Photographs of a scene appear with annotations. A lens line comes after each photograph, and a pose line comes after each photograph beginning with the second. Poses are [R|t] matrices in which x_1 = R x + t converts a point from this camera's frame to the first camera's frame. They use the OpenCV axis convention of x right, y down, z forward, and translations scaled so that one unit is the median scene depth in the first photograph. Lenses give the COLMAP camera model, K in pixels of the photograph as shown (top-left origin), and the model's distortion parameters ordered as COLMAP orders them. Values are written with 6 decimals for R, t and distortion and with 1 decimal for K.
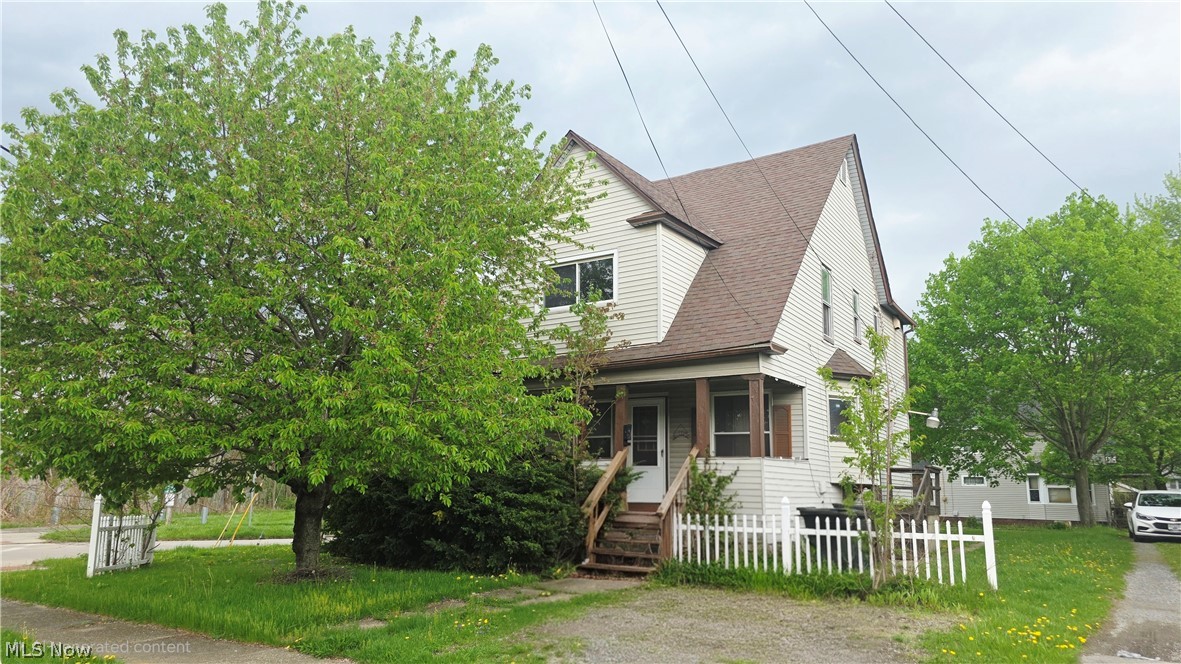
lens RADIAL K [[766.0, 0, 583.9], [0, 766.0, 341.0], [0, 0, 1]] dist [0.023698, -0.019012]
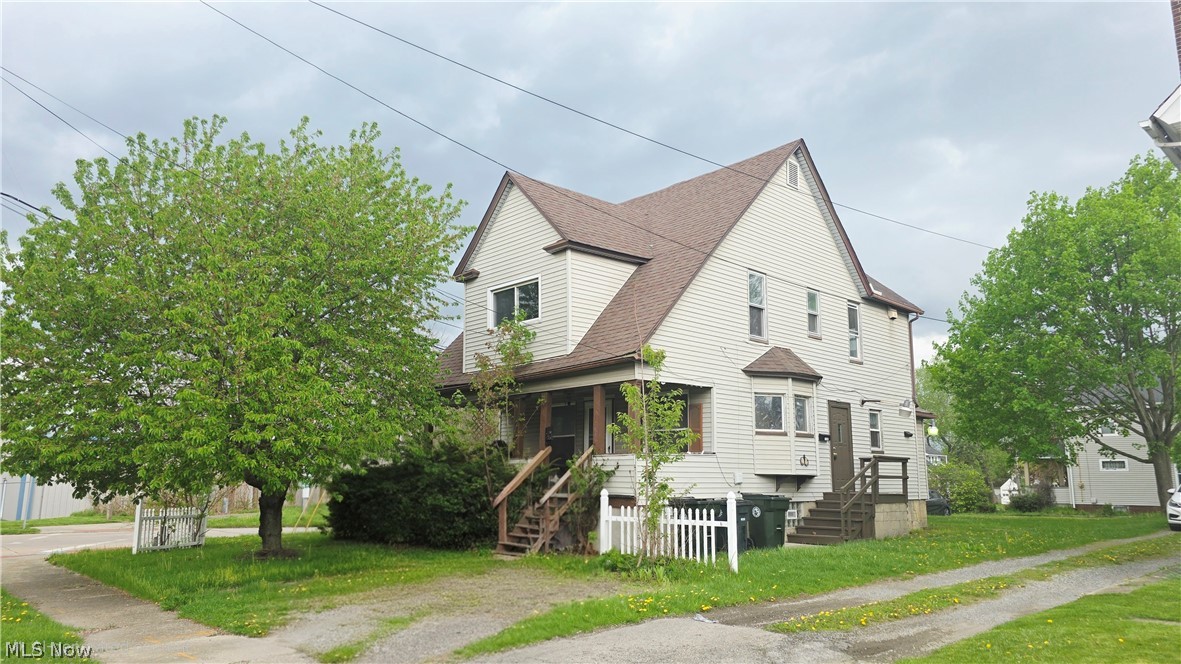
lens RADIAL K [[766.0, 0, 587.7], [0, 766.0, 338.7], [0, 0, 1]] dist [0.023698, -0.019012]
pose [[0.973498, -0.053429, -0.222366, 0.363596], [0.055755, 0.998436, 0.004190, -0.023859], [0.221794, -0.016477, 0.974954, -0.101764]]
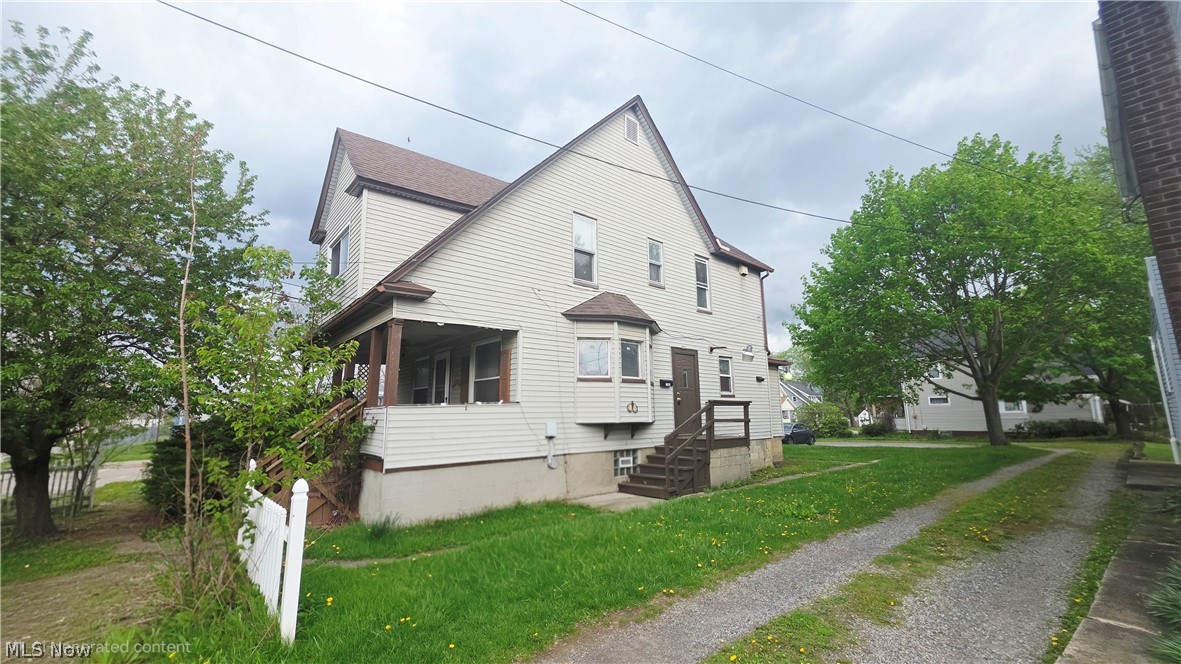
lens RADIAL K [[471.6, 0, 583.8], [0, 471.6, 326.6], [0, 0, 1]] dist [0.002053, 0.000293]
pose [[0.963988, -0.081152, -0.253263, 0.530473], [0.082833, 0.996555, -0.004040, 0.064668], [0.252718, -0.017084, 0.967389, 0.427094]]
